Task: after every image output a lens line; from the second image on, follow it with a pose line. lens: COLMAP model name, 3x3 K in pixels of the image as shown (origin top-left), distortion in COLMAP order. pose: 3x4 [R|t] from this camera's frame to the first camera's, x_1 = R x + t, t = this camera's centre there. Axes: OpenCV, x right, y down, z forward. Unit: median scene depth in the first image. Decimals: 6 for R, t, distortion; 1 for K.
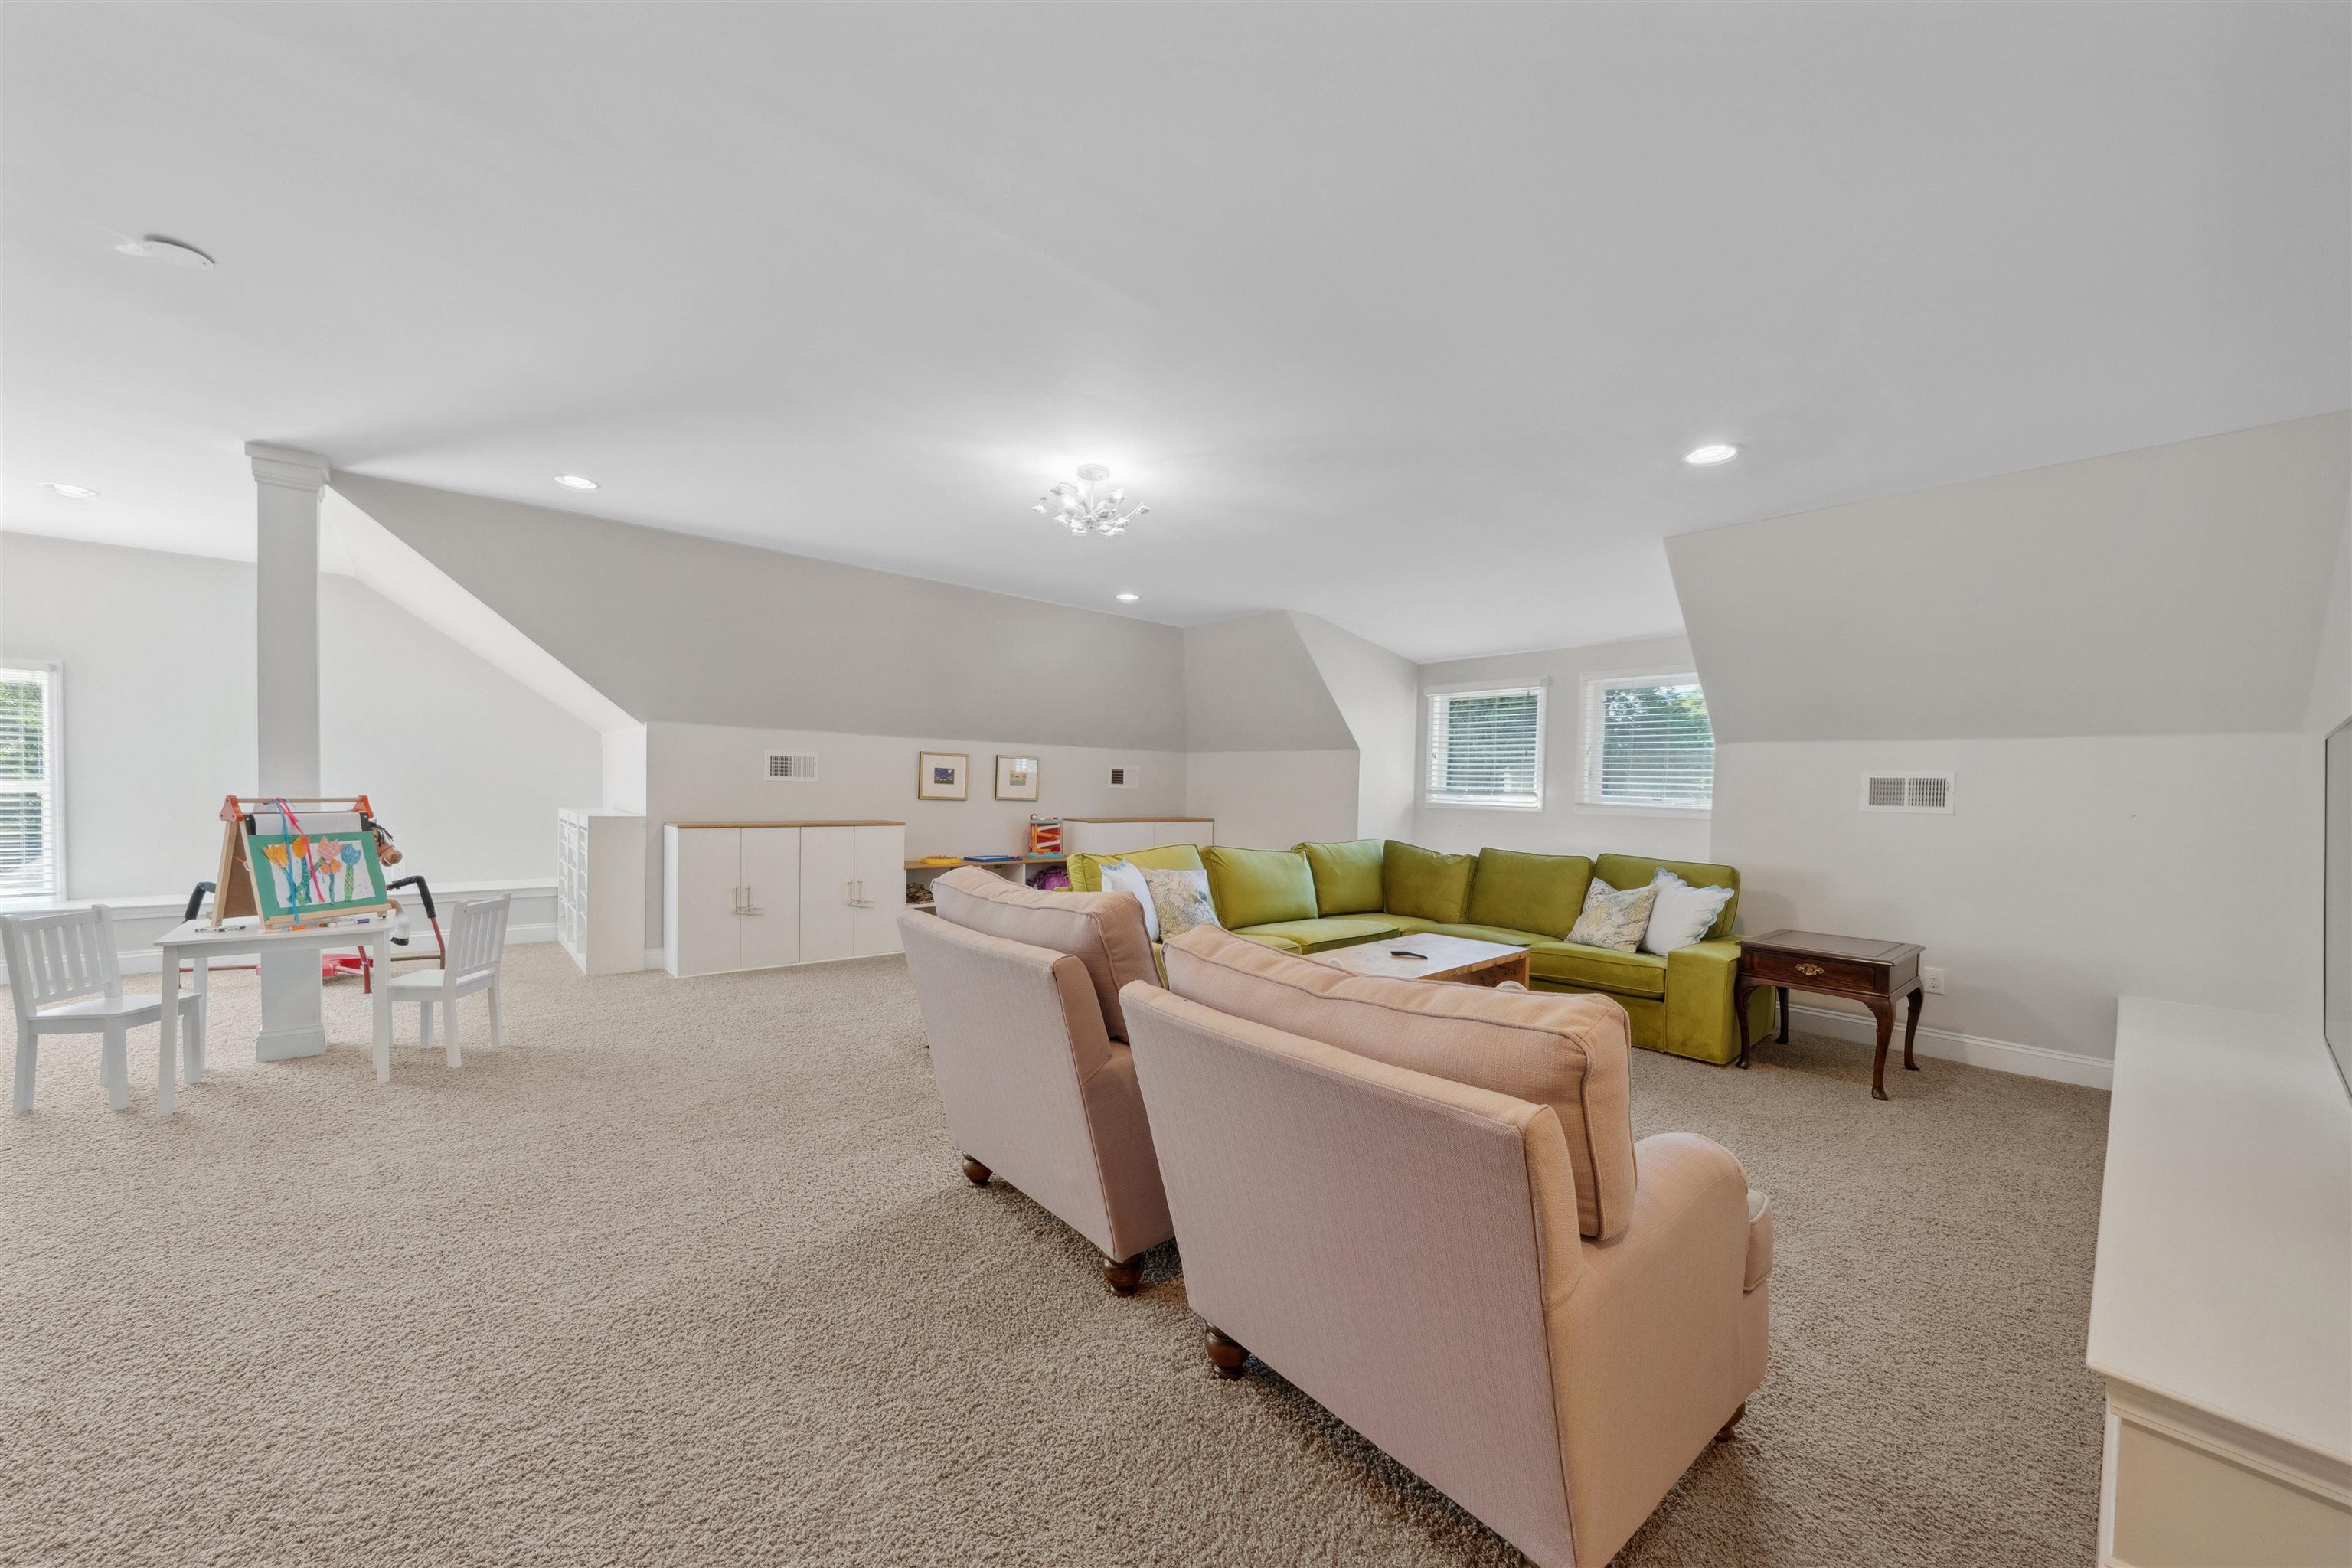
lens RADIAL K [[821.4, 0, 1175.4], [0, 821.4, 792.8], [0, 0, 1]] dist [-0.001637, 0.000094]
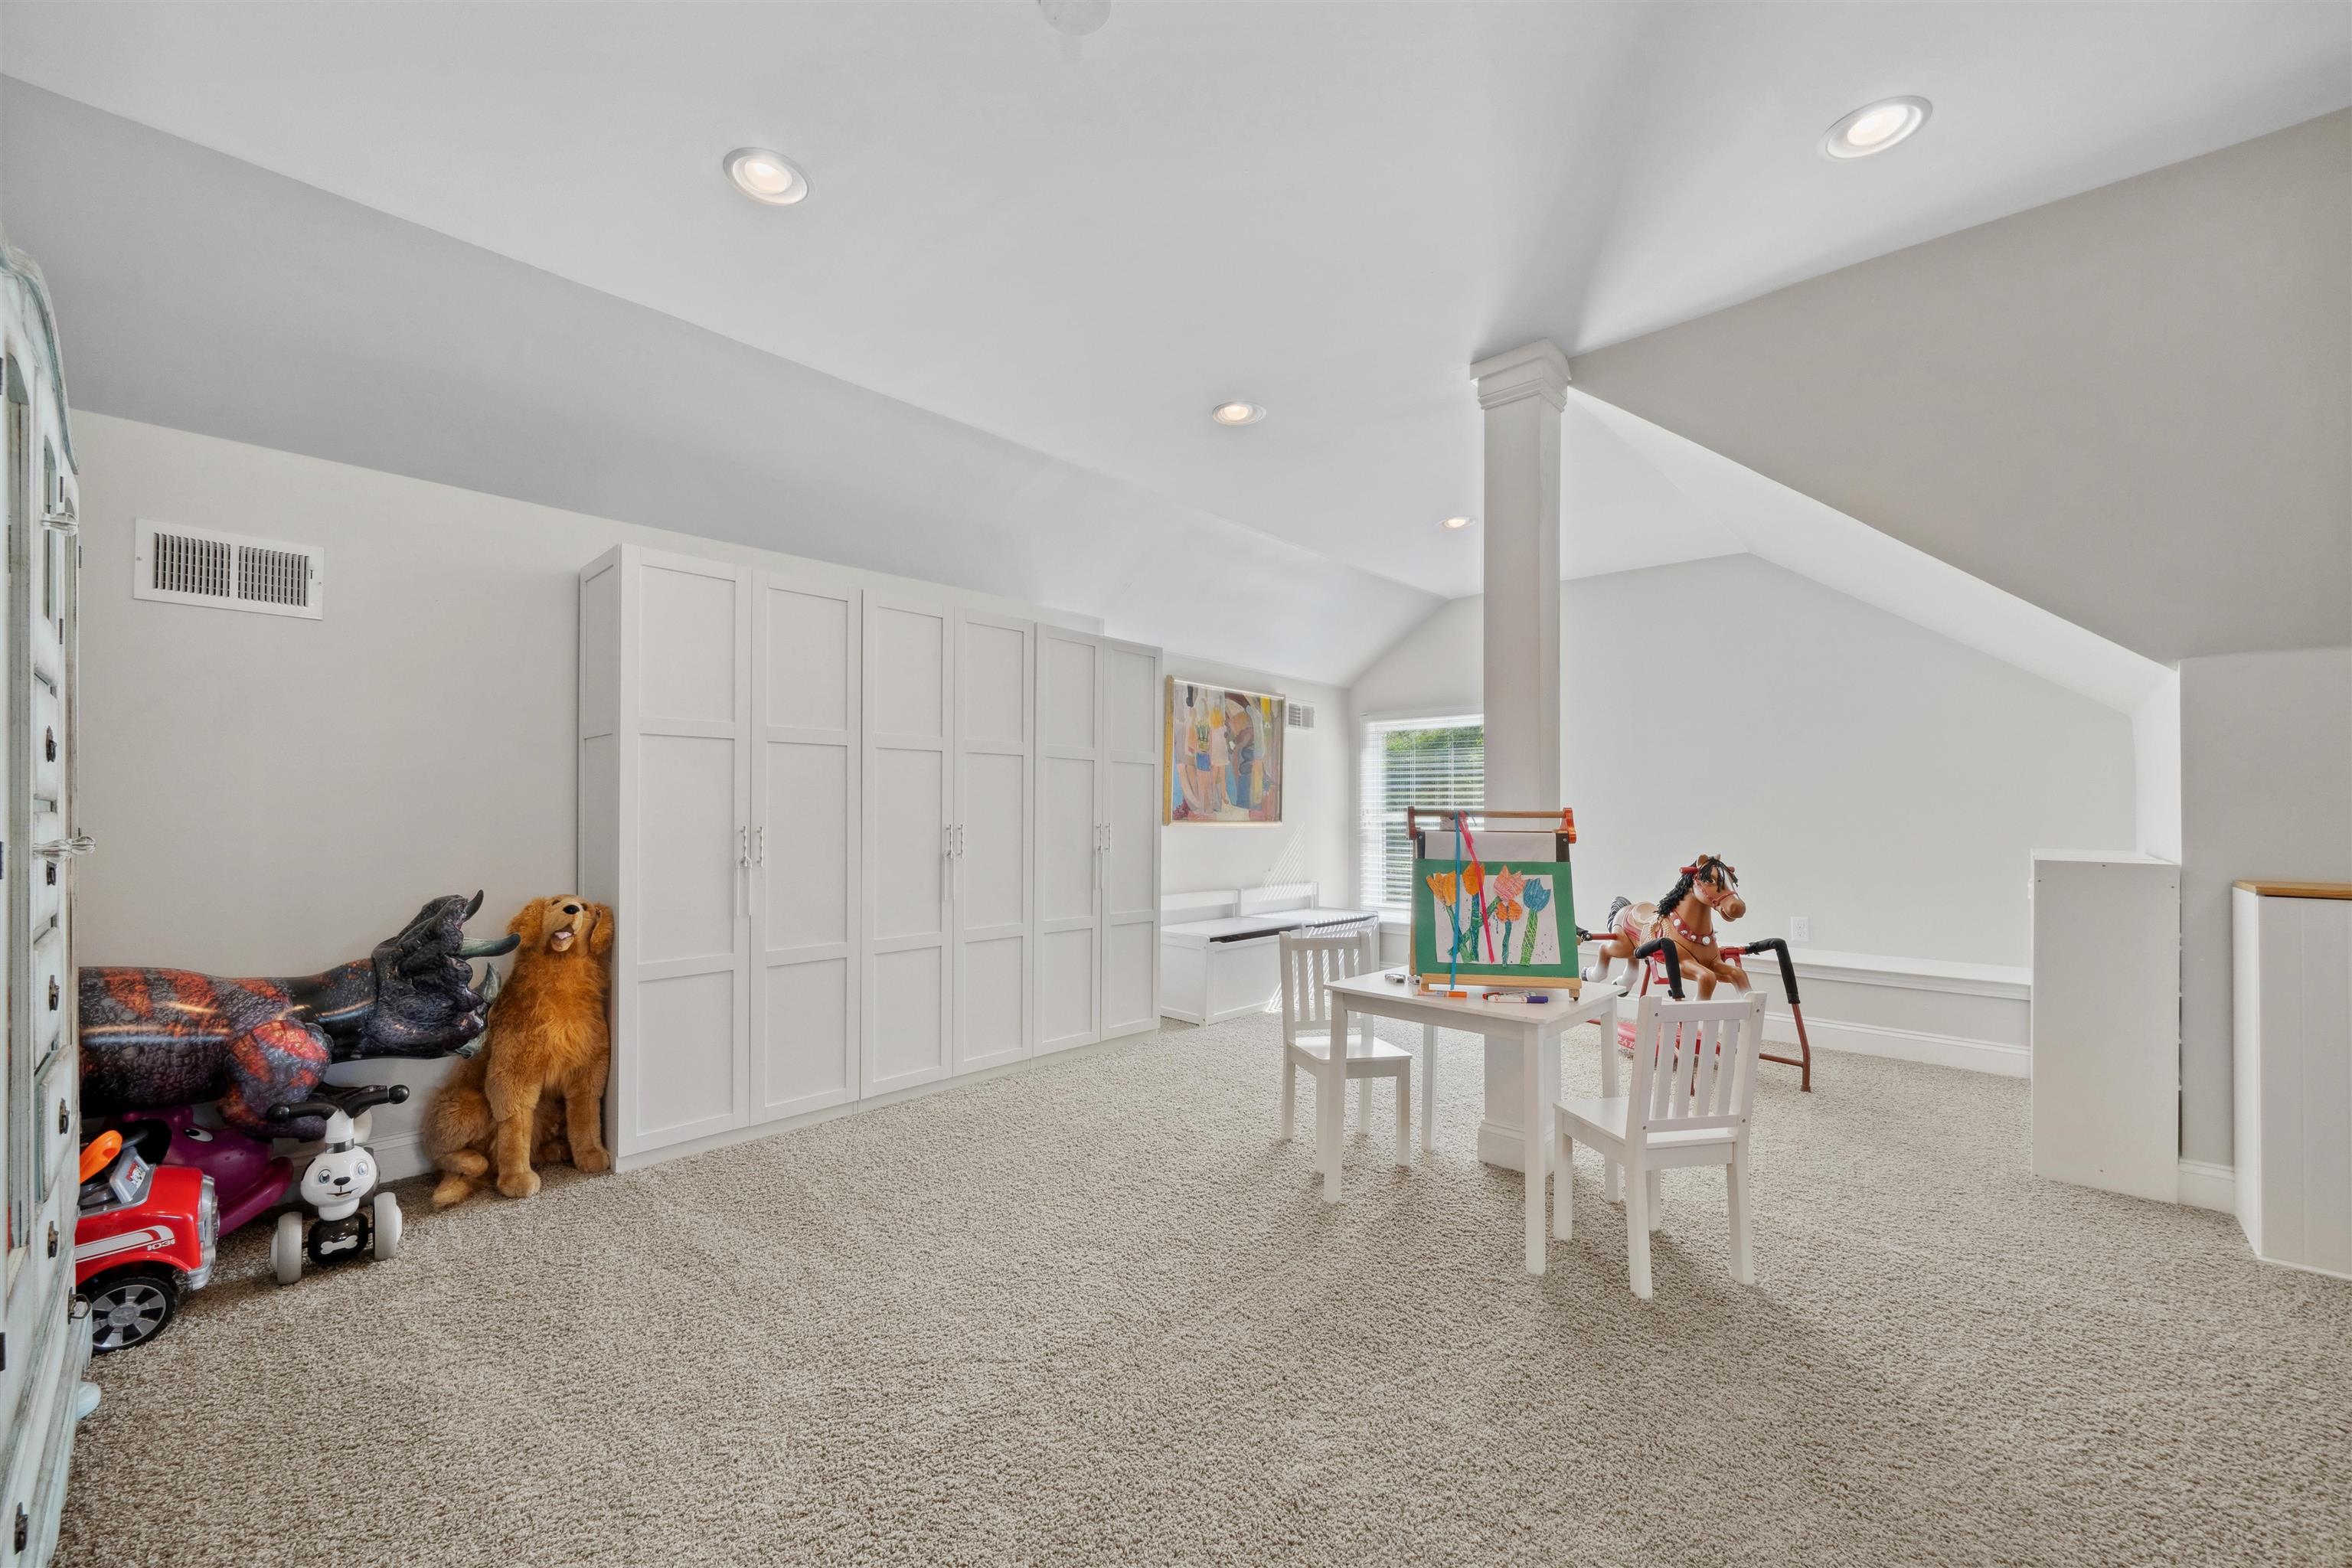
lens RADIAL K [[898.2, 0, 1187.9], [0, 898.2, 814.3], [0, 0, 1]] dist [-0.002165, -0.000288]
pose [[0.069575, -0.022233, -0.997329, -0.301887], [-0.012071, 0.999660, -0.023127, 0.030079], [0.997504, 0.013648, 0.069282, 0.673850]]
